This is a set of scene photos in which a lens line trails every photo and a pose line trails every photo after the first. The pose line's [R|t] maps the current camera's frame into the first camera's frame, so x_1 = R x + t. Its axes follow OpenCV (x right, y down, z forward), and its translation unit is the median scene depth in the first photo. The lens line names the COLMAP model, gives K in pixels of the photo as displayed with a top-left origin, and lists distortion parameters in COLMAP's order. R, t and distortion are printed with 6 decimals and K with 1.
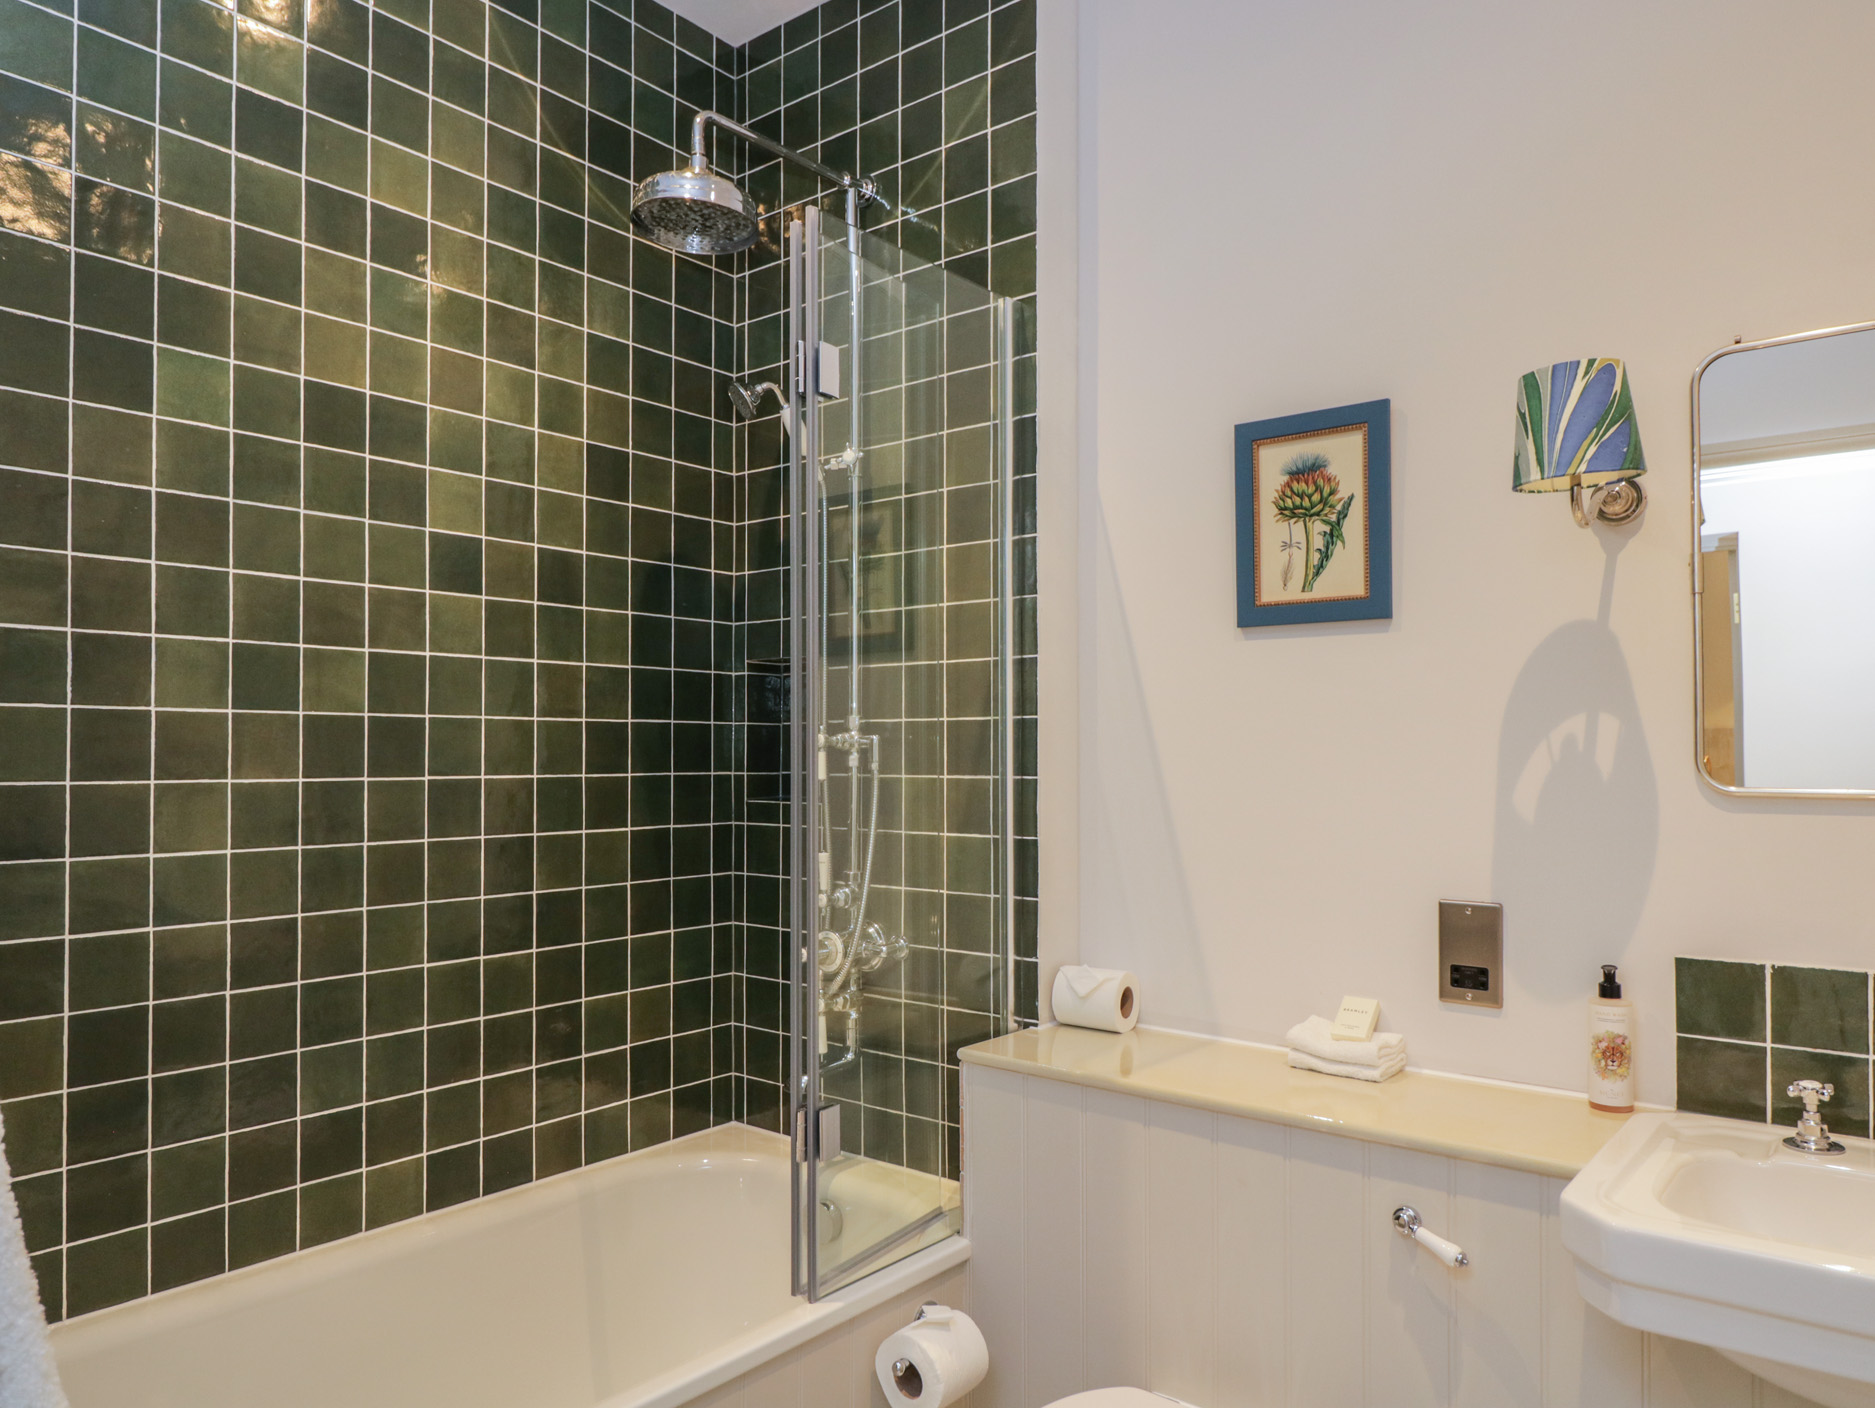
lens RADIAL K [[1280.4, 0, 937.5], [0, 1280.4, 704.0], [0, 0, 1]] dist [0.000304, -0.003986]
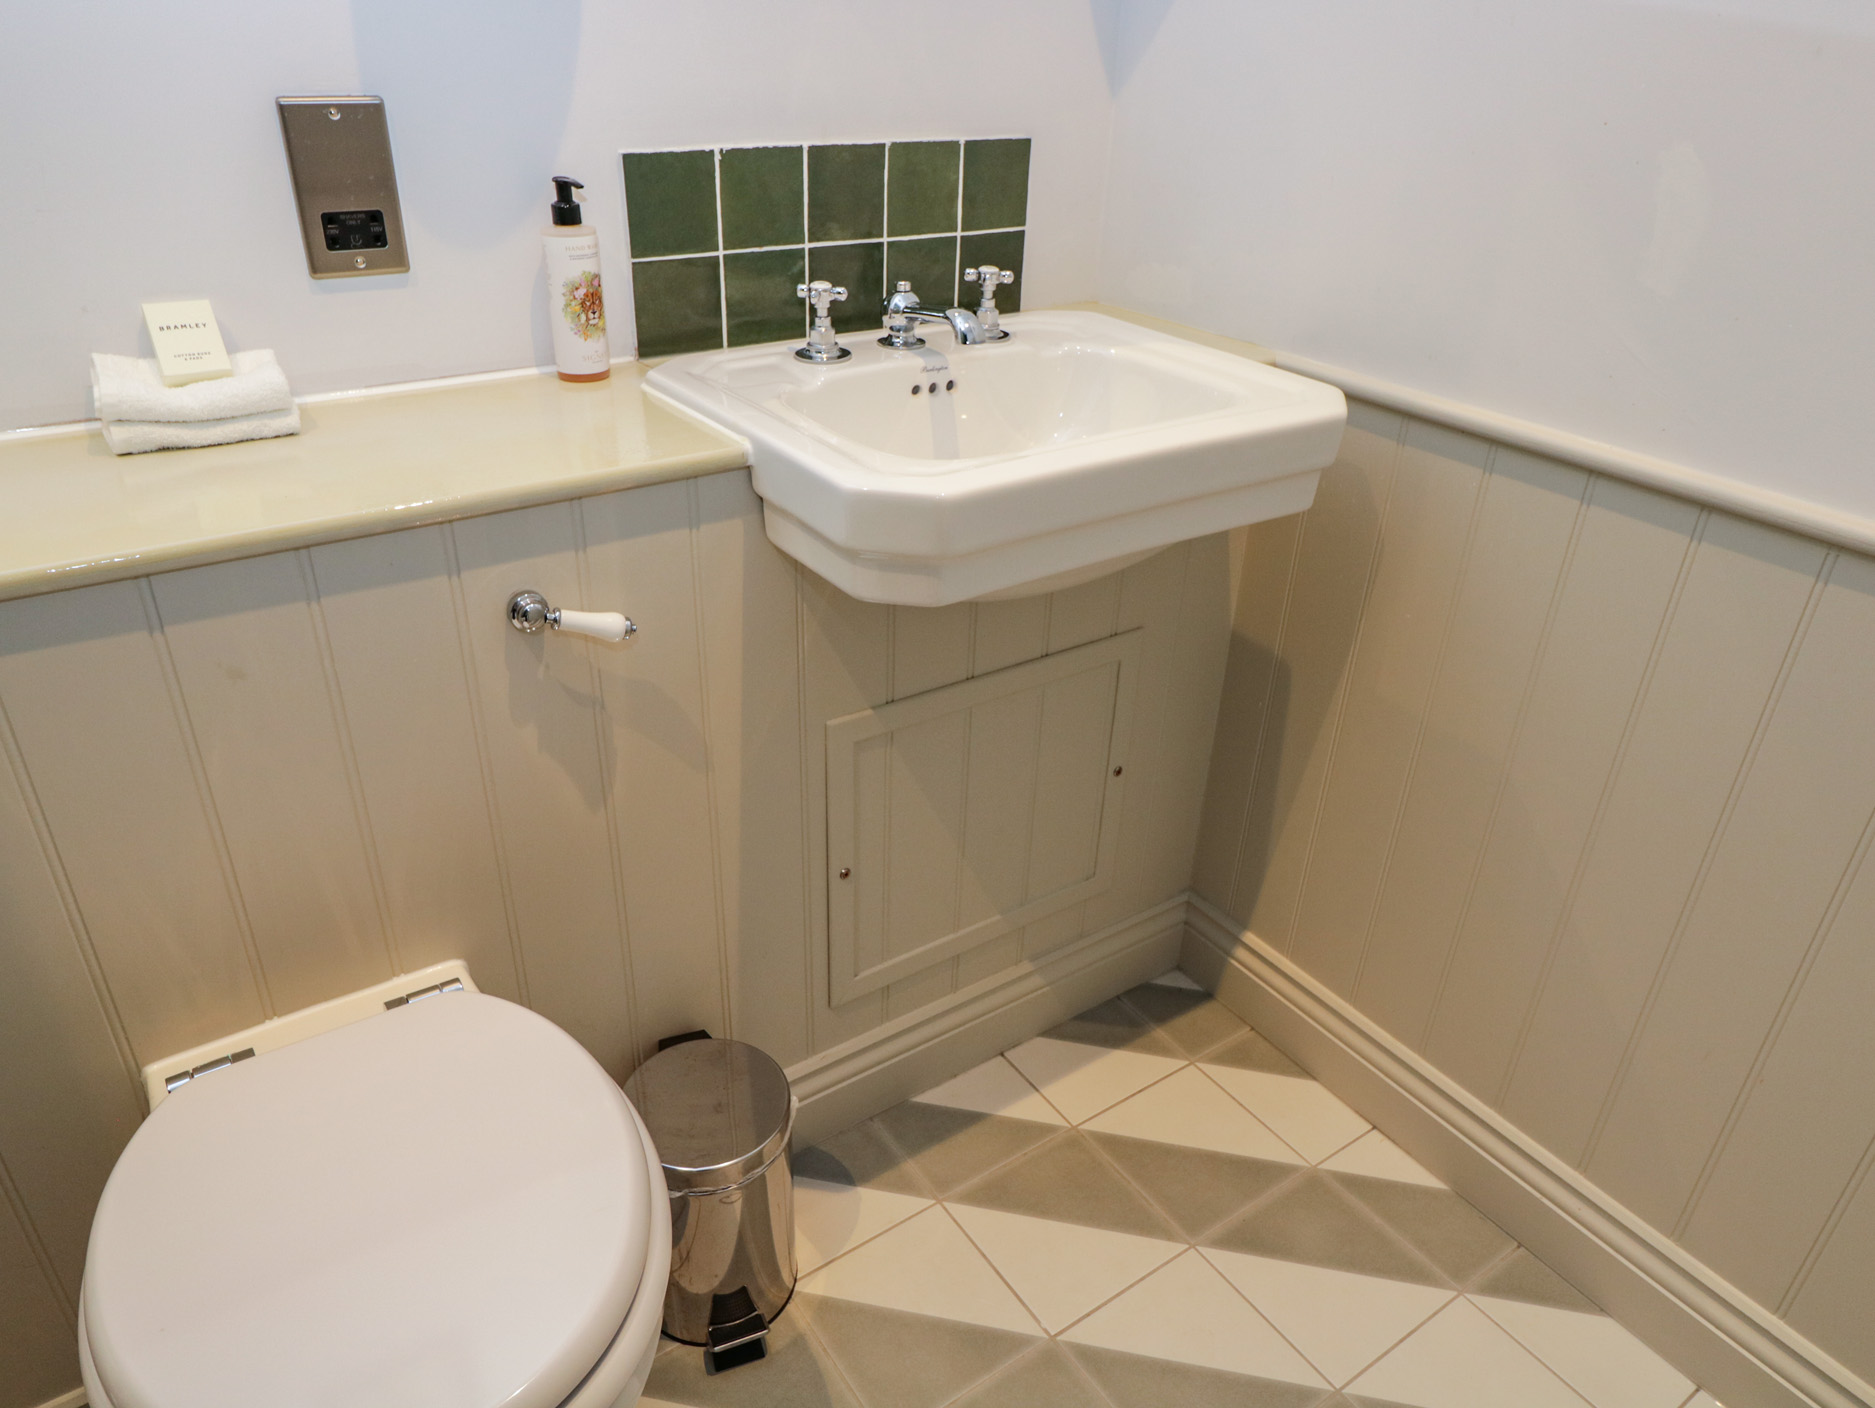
lens RADIAL K [[1280.4, 0, 937.5], [0, 1280.4, 704.0], [0, 0, 1]] dist [0.000304, -0.003986]
pose [[0.283891, -0.458403, 0.842183, -0.146699], [-0.065676, 0.866962, 0.494028, 0.094591], [-0.956605, -0.195561, 0.216016, 0.597371]]
